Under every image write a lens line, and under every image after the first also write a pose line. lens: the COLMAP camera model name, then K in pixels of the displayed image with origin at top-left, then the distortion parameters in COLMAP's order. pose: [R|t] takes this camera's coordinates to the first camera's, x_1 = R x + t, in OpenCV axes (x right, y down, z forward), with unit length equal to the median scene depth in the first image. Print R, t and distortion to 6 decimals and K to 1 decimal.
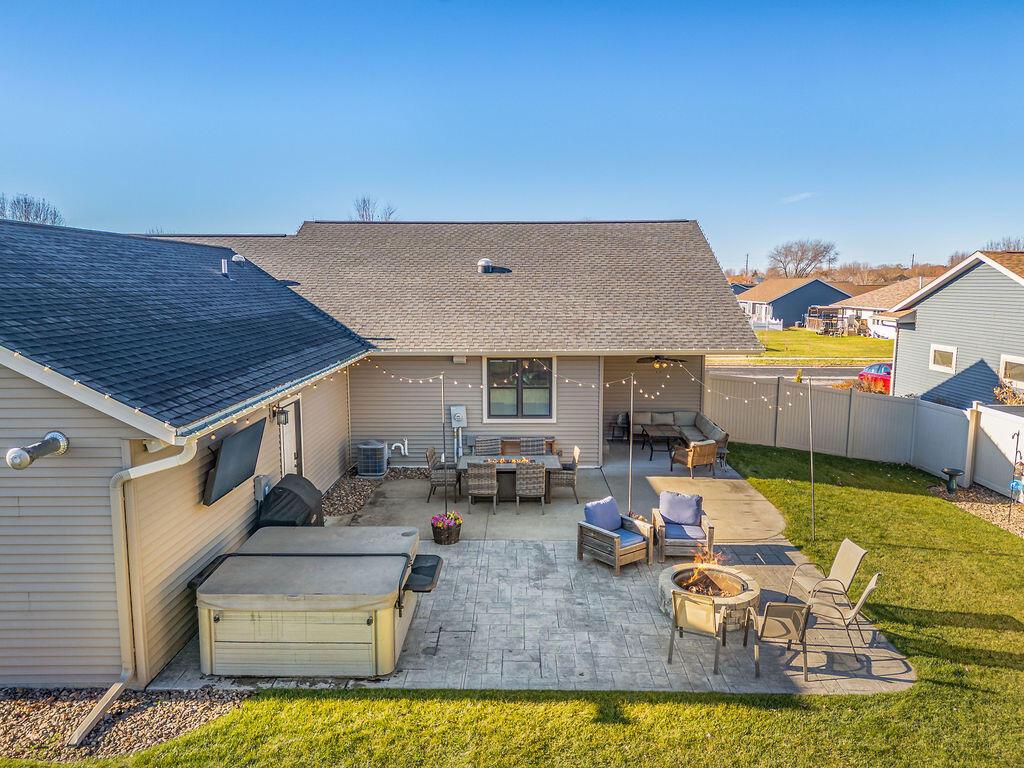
lens RADIAL K [[727.2, 0, 509.8], [0, 727.2, 382.3], [0, 0, 1]] dist [0.068088, -0.059280]
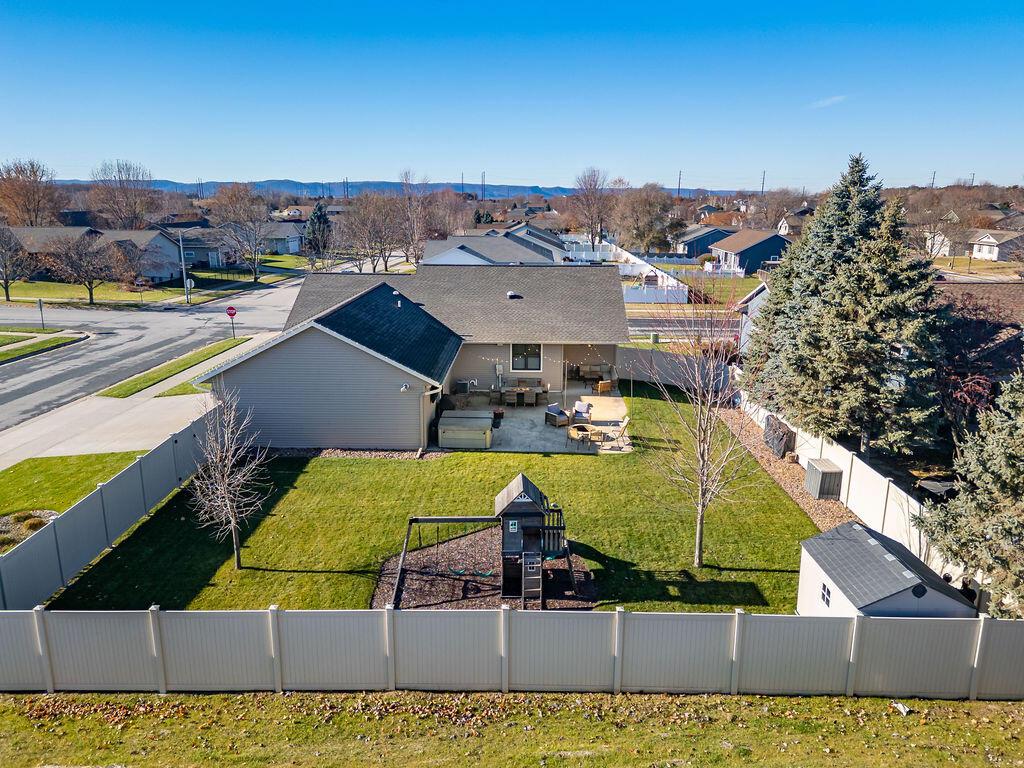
lens RADIAL K [[727.2, 0, 509.8], [0, 727.2, 382.3], [0, 0, 1]] dist [0.068088, -0.059280]
pose [[0.999829, 0.007632, -0.016849, 0.000688], [-0.005682, 0.993593, 0.112875, -0.215649], [0.017603, -0.112760, 0.993466, -1.612577]]
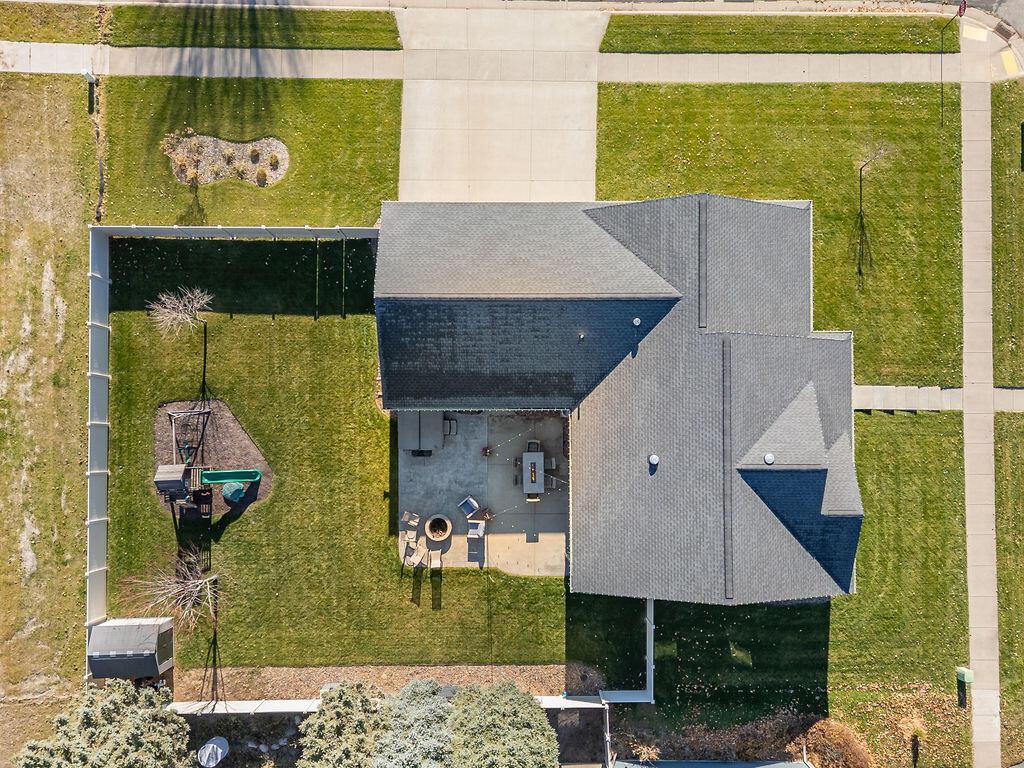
lens RADIAL K [[727.2, 0, 509.8], [0, 727.2, 382.3], [0, 0, 1]] dist [0.068088, -0.059280]
pose [[0.013849, 0.999688, -0.020799, -0.287903], [-0.135035, 0.022481, 0.990586, -2.599871], [0.990744, -0.010910, 0.135304, 0.663127]]
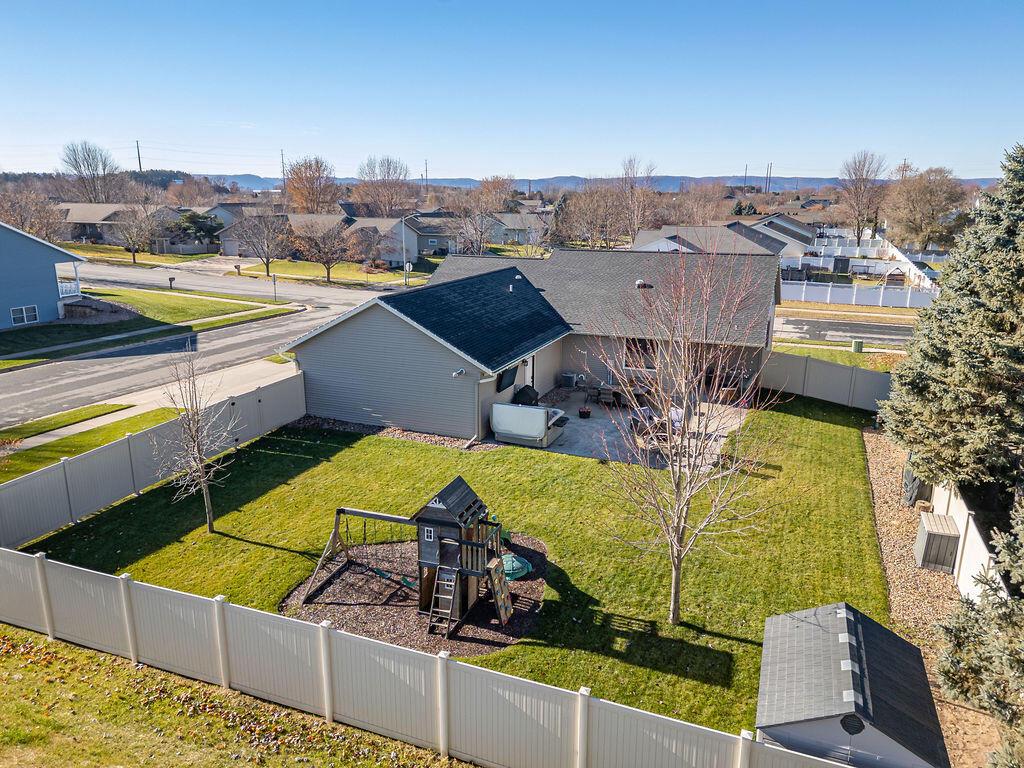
lens RADIAL K [[727.2, 0, 509.8], [0, 727.2, 382.3], [0, 0, 1]] dist [0.068088, -0.059280]
pose [[0.926377, 0.097035, -0.363882, 0.536505], [-0.052561, 0.990092, 0.130214, -0.200649], [0.372912, -0.101501, 0.922298, -1.302833]]
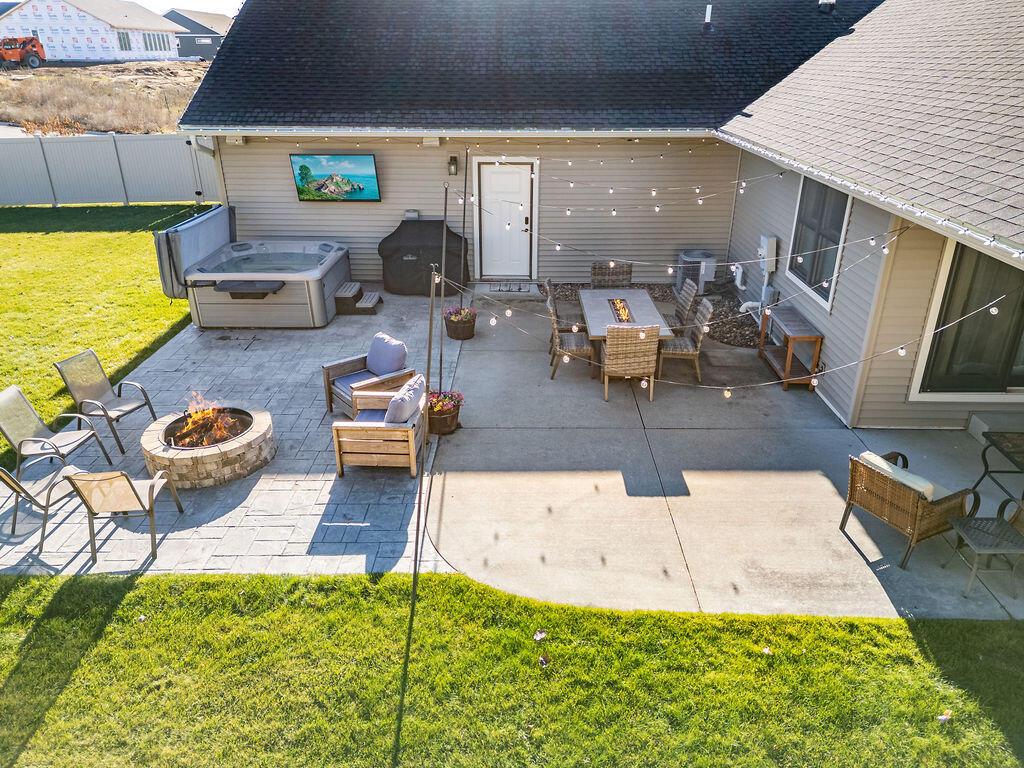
lens RADIAL K [[727.2, 0, 509.8], [0, 727.2, 382.3], [0, 0, 1]] dist [0.068088, -0.059280]
pose [[-0.009630, 0.410208, -0.911941, 0.745895], [-0.135107, 0.903087, 0.407652, -0.109976], [0.990784, 0.127135, 0.046725, 0.974235]]
